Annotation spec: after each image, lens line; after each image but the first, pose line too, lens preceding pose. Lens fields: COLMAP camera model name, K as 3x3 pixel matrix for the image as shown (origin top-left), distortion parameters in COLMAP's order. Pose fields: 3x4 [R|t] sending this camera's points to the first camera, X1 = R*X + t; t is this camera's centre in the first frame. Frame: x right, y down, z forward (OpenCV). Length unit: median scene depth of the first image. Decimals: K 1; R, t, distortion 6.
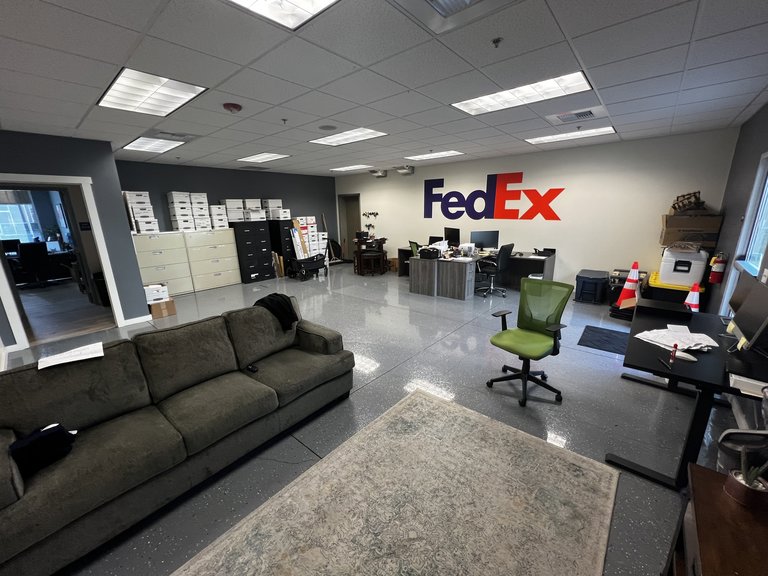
lens RADIAL K [[307.0, 0, 384.0], [0, 307.0, 288.0], [0, 0, 1]] dist [-0.001485, -0.000306]
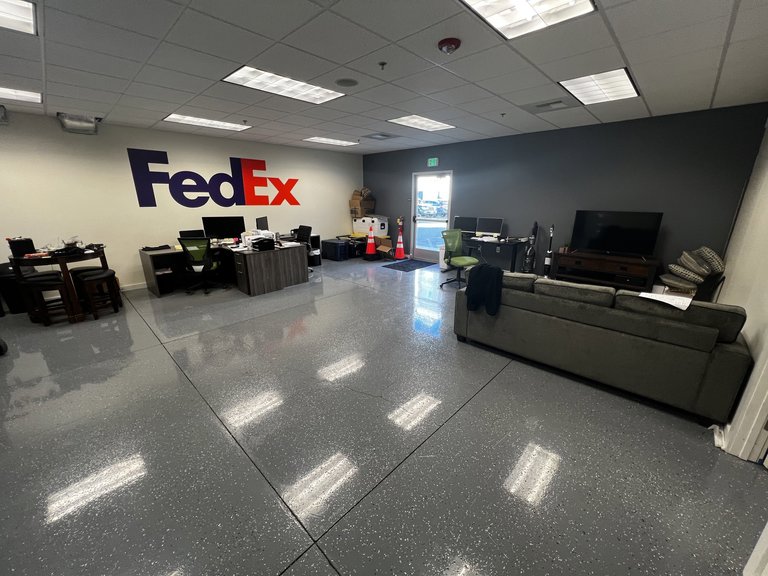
lens RADIAL K [[307.0, 0, 384.0], [0, 307.0, 288.0], [0, 0, 1]] dist [-0.001485, -0.000306]
pose [[0.061847, -0.262959, 0.962823, -0.632459], [0.253857, 0.937089, 0.239625, -0.107030], [-0.965262, 0.229599, 0.124710, 0.541022]]
